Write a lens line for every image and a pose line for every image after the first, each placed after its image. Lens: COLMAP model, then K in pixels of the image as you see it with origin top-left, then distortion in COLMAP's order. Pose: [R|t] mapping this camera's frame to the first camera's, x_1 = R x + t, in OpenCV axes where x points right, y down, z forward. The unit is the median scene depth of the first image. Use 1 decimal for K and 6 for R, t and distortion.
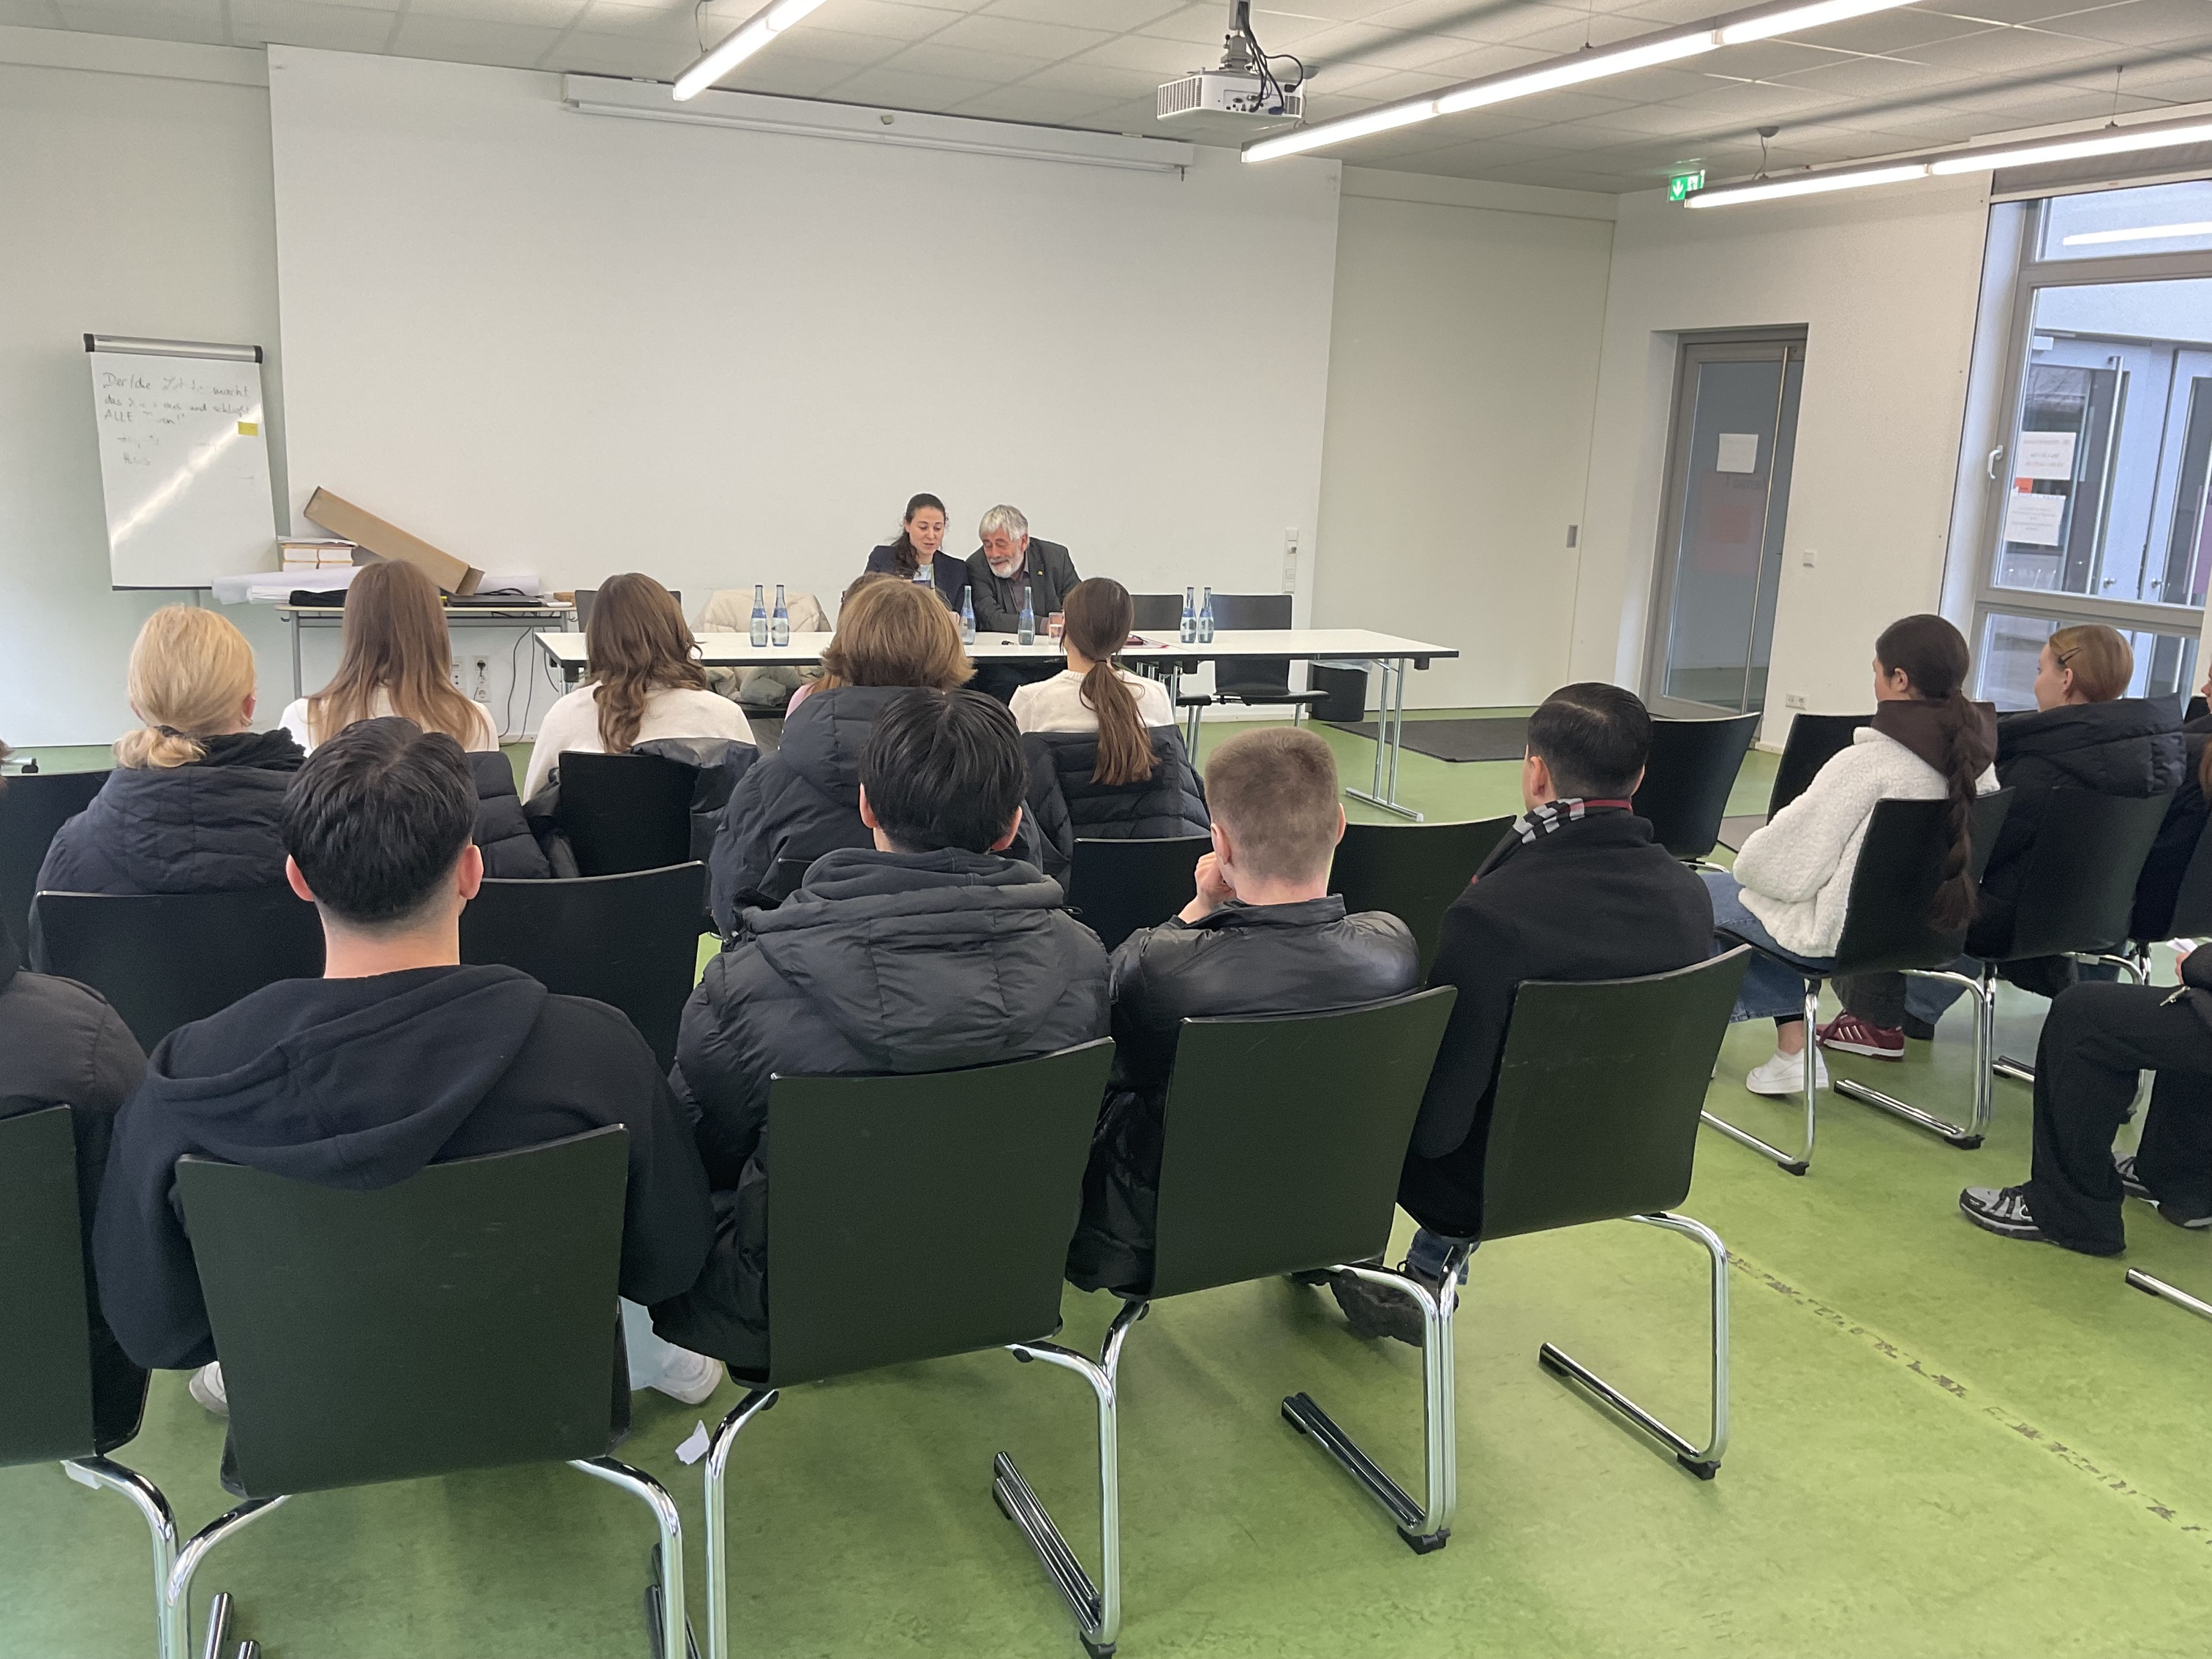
lens RADIAL K [[1837.0, 0, 1106.0], [0, 1837.0, 829.5], [0, 0, 1]] dist [0.066520, -0.110422]
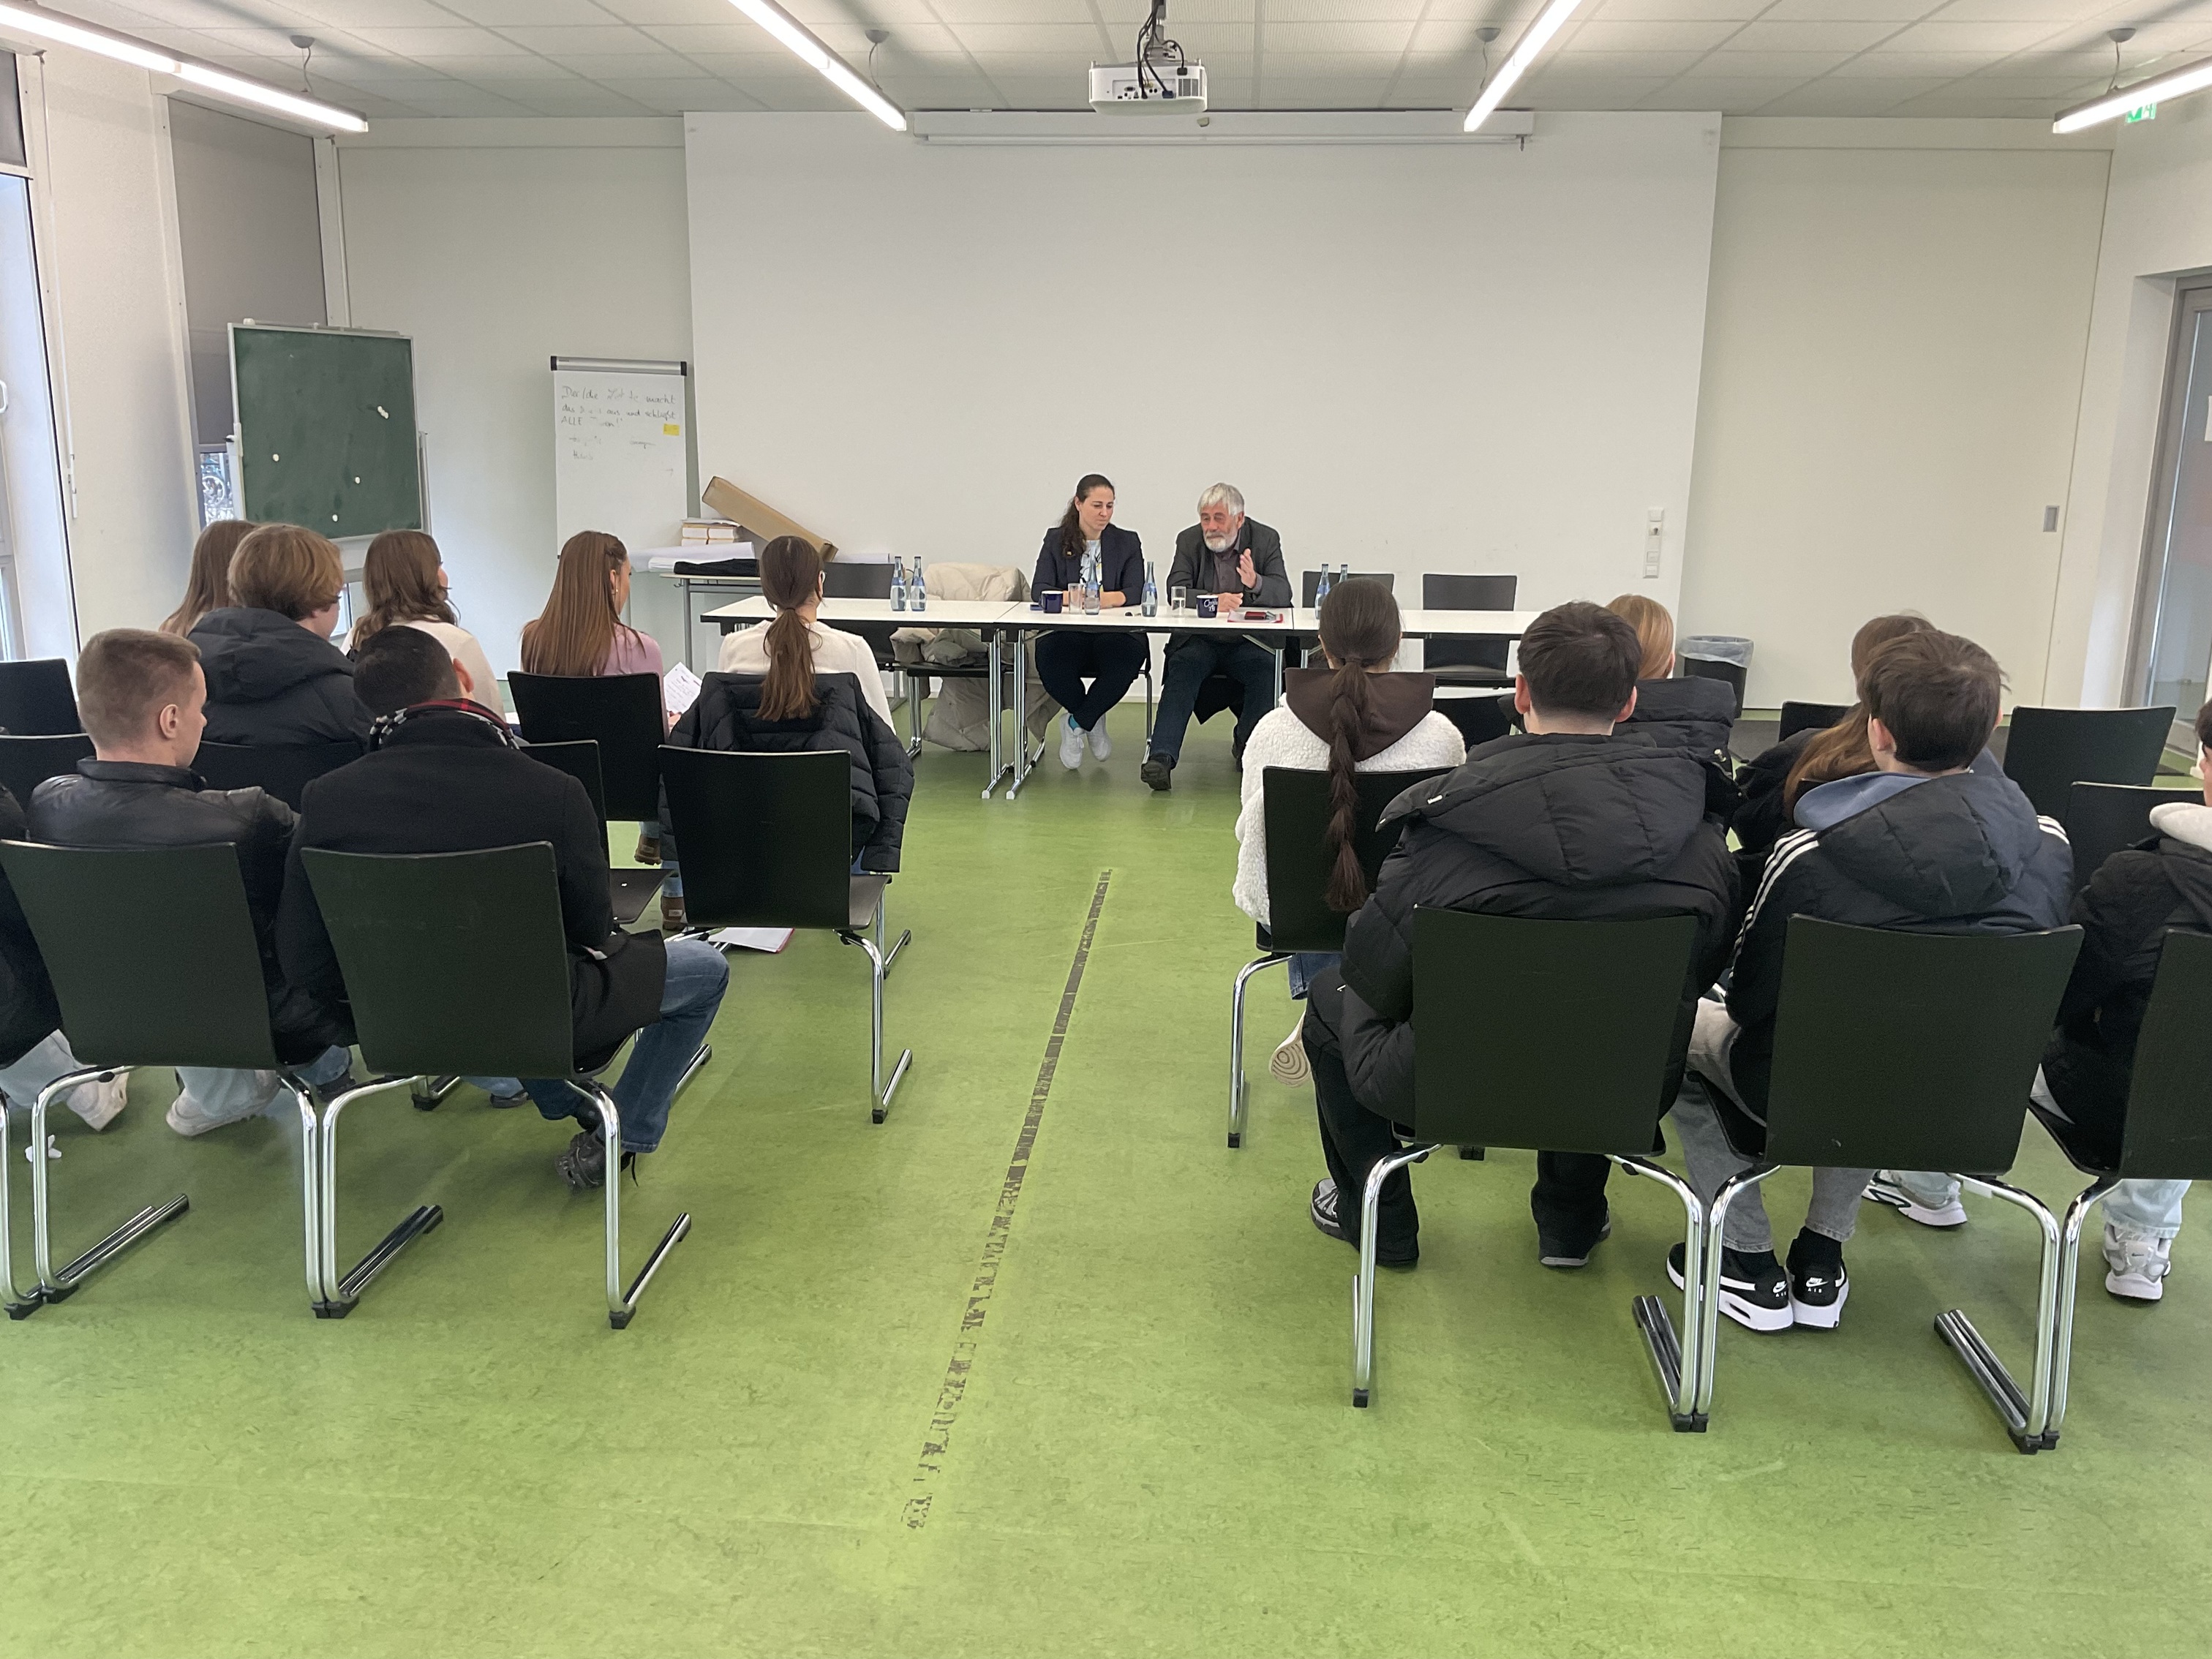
lens RADIAL K [[1837.0, 0, 1106.0], [0, 1837.0, 829.5], [0, 0, 1]] dist [0.066520, -0.110422]
pose [[0.882757, 0.078091, -0.463294, 0.811809], [-0.077224, 0.996795, 0.020874, 0.002575], [0.463439, 0.017351, 0.885959, 0.106822]]
